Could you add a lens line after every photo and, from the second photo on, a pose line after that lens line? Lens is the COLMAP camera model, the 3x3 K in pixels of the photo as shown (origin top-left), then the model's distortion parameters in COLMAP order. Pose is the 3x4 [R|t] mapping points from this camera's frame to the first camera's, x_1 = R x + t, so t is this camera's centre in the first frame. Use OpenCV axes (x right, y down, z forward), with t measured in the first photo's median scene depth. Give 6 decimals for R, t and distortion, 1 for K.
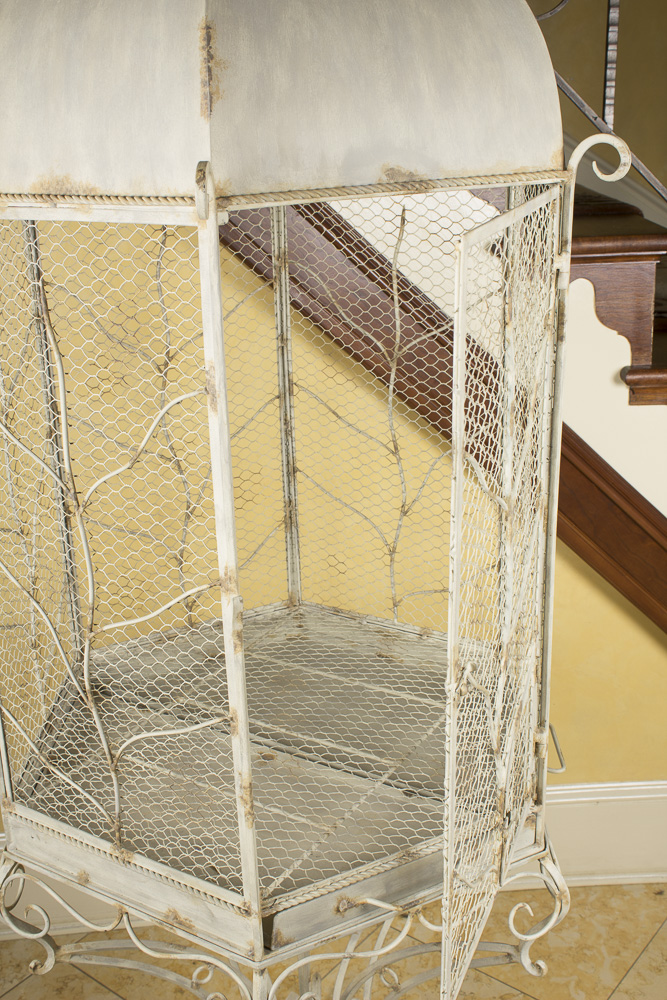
lens RADIAL K [[1138.9, 0, 325.1], [0, 1138.9, 508.4], [0, 0, 1]] dist [-0.056541, 0.000000]
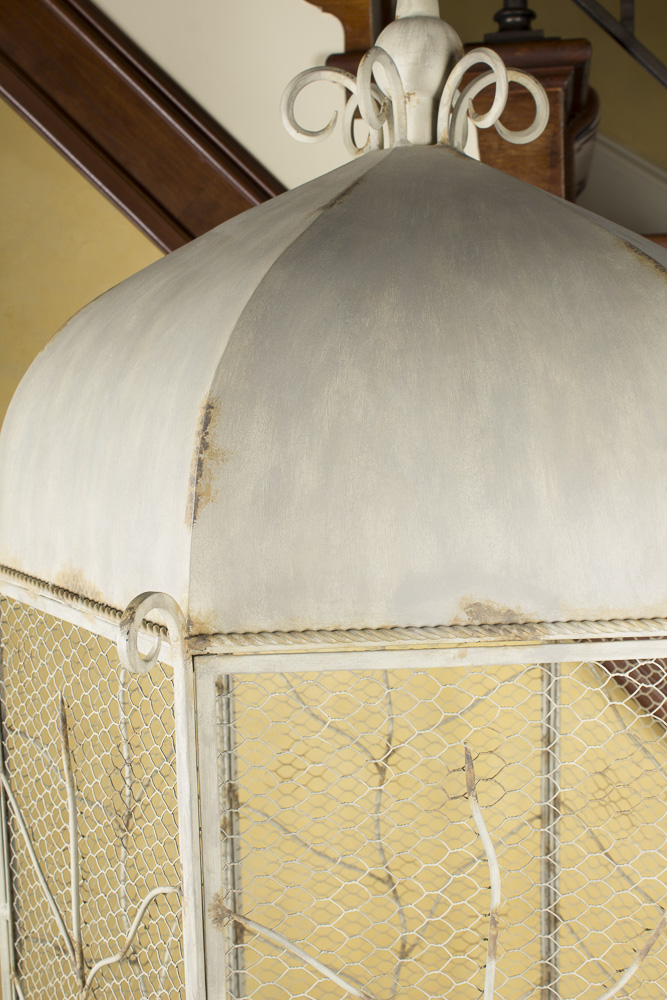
lens RADIAL K [[1302.6, 0, 324.4], [0, 1302.6, 509.2], [0, 0, 1]] dist [-0.054669, 0.000000]
pose [[0.907870, 0.063361, -0.414437, 0.228546], [-0.154570, 0.969464, -0.190387, -0.150091], [0.389719, 0.236907, 0.889941, 0.203918]]
